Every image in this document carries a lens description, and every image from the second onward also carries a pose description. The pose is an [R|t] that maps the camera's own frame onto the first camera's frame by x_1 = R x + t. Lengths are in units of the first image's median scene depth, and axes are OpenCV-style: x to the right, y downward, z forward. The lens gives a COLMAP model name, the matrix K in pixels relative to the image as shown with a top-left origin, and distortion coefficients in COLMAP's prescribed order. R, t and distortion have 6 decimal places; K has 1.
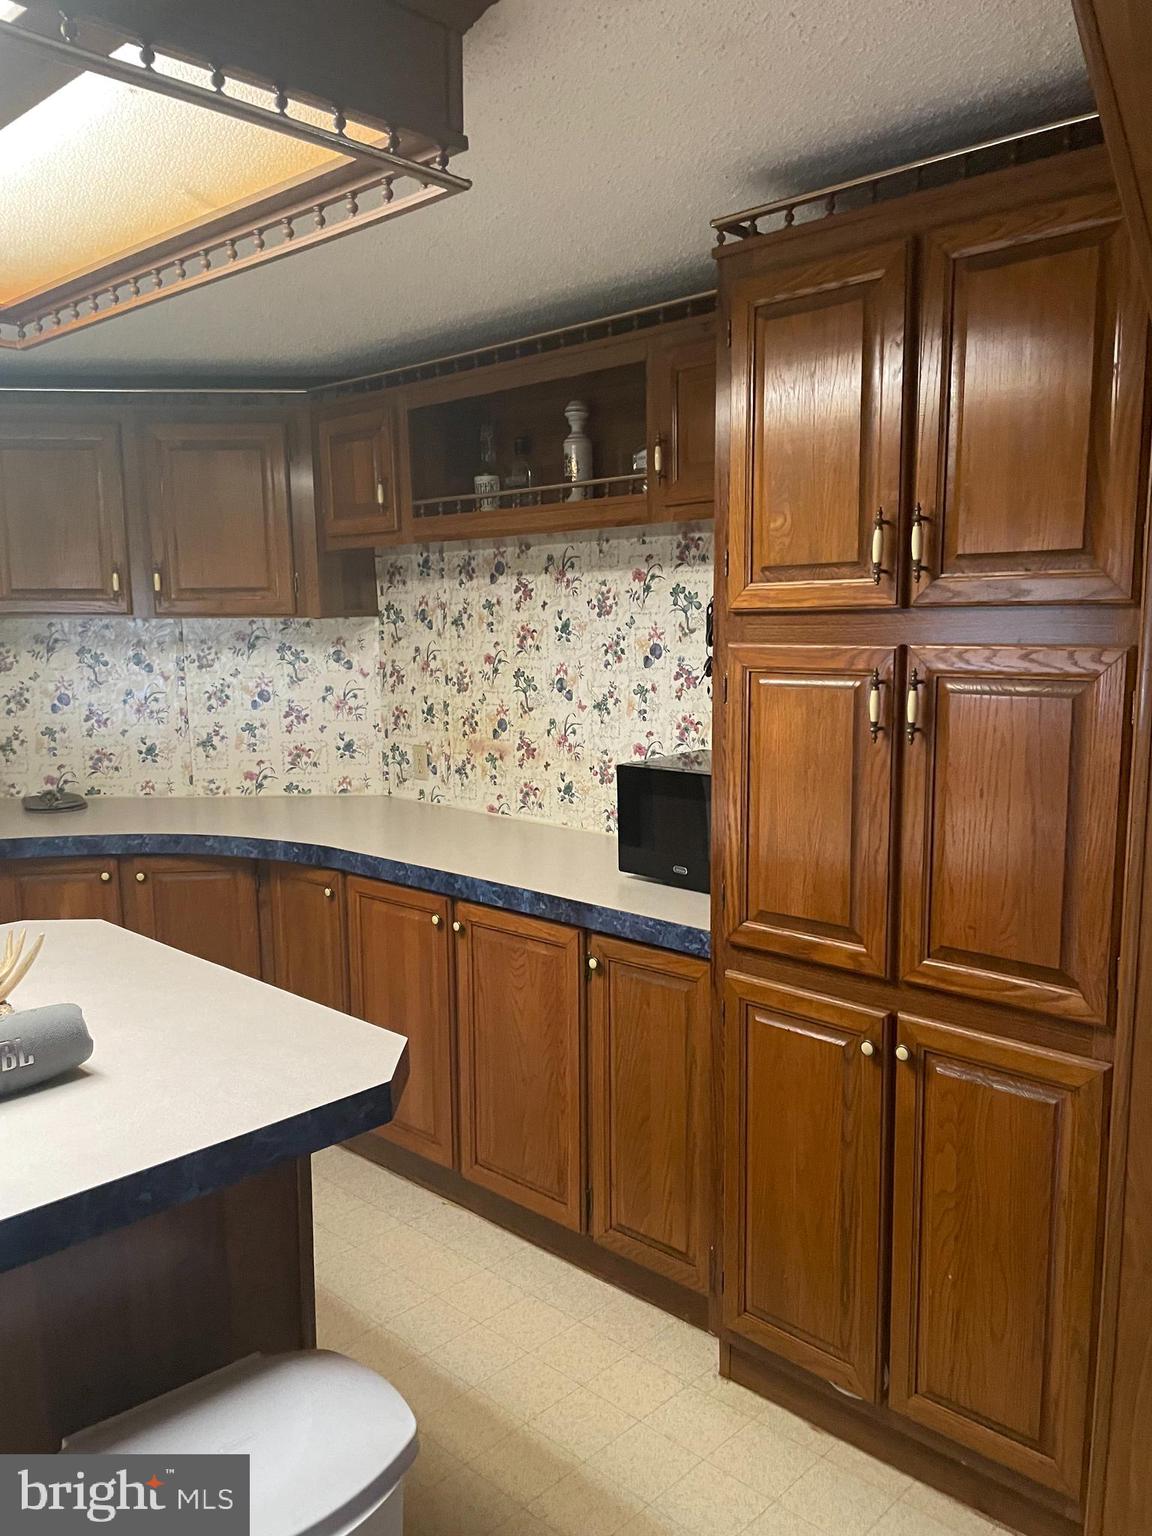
lens RADIAL K [[1162.5, 0, 597.3], [0, 1162.5, 783.2], [0, 0, 1]] dist [0.088331, -0.122212]
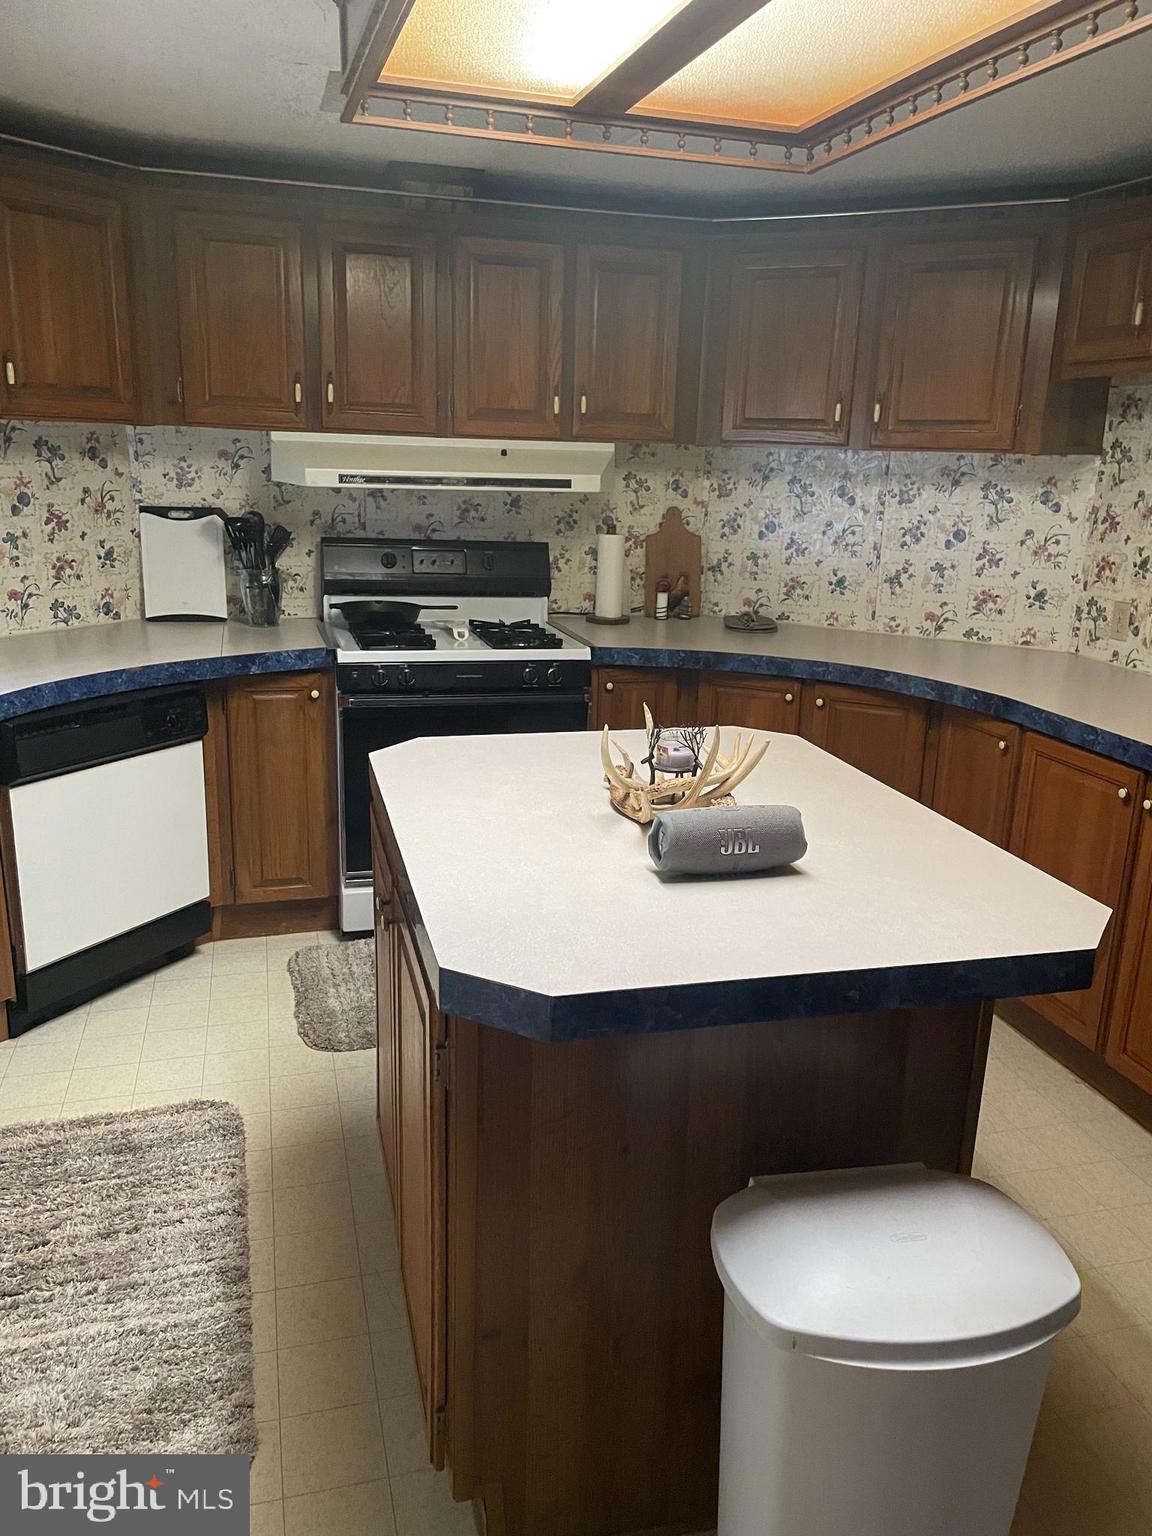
lens RADIAL K [[1162.5, 0, 597.7], [0, 1162.5, 785.3], [0, 0, 1]] dist [0.088331, -0.122212]
pose [[0.856359, 0.176793, -0.485173, -0.034796], [-0.111106, 0.980643, 0.161229, 0.005451], [0.504286, -0.084164, 0.859426, -0.009840]]
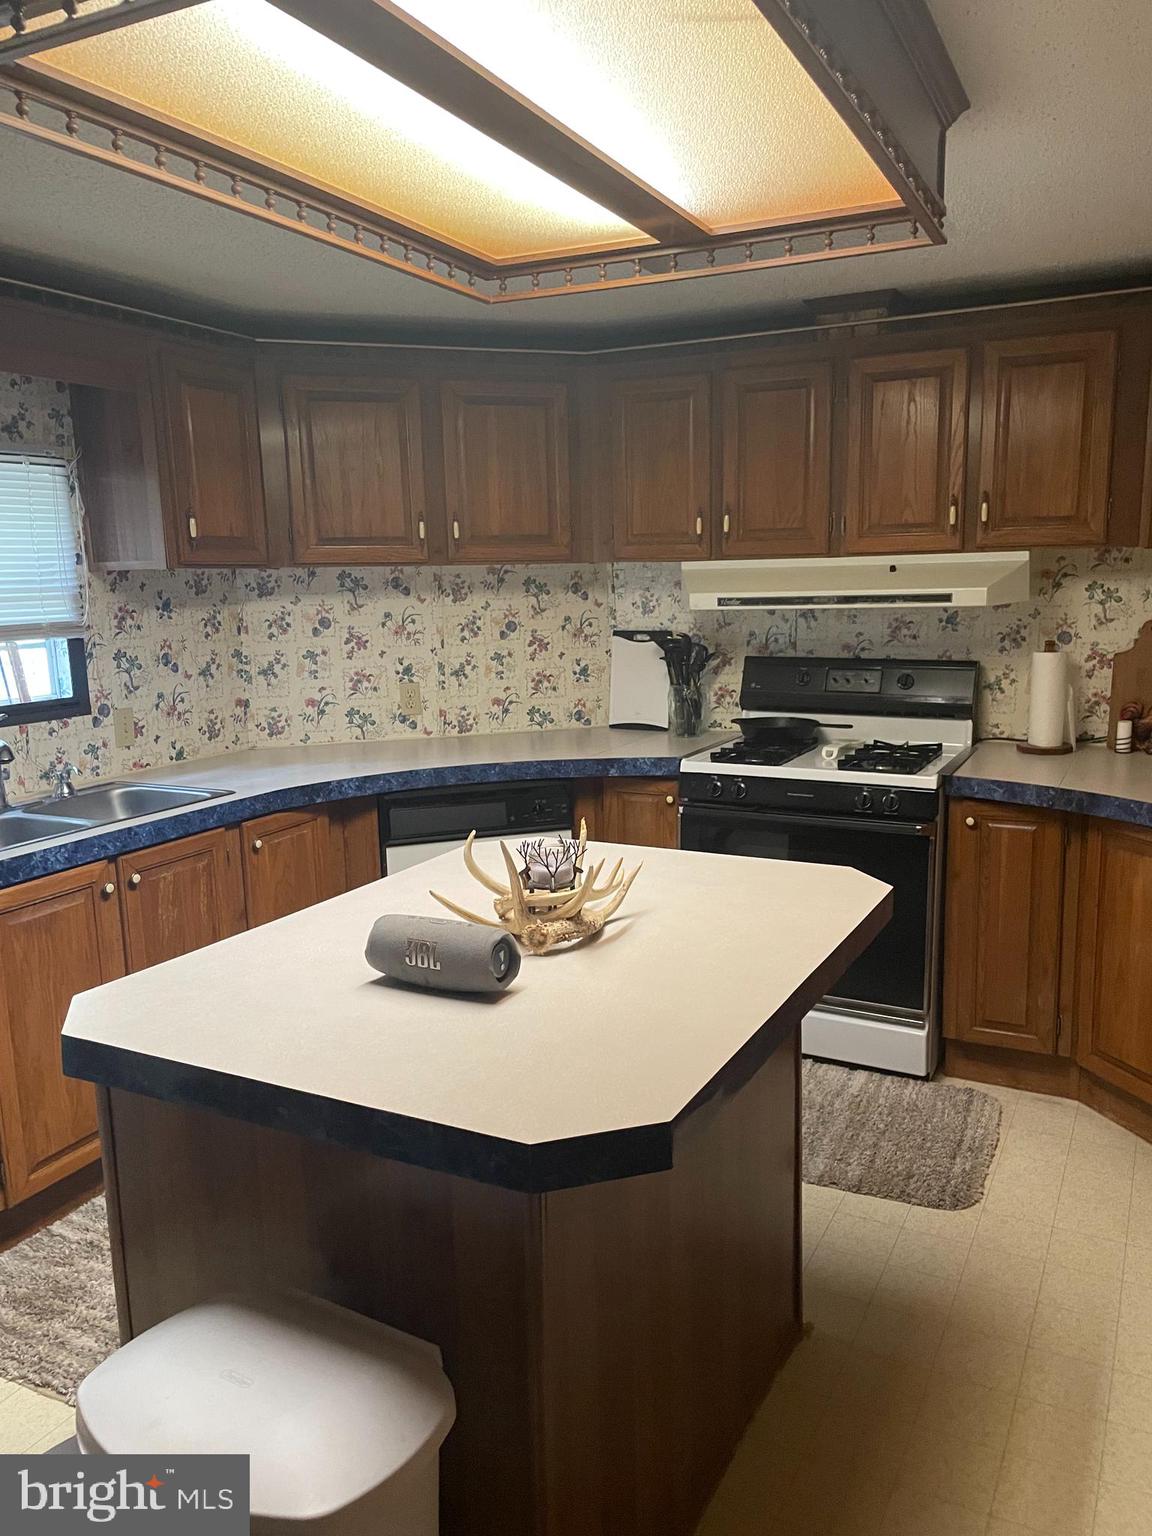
lens RADIAL K [[1162.5, 0, 595.8], [0, 1162.5, 785.6], [0, 0, 1]] dist [0.088331, -0.122212]
pose [[0.281137, 0.178530, -0.942915, 0.229553], [-0.118362, 0.981492, 0.150544, -0.045590], [0.952341, 0.069282, 0.297065, 0.339007]]
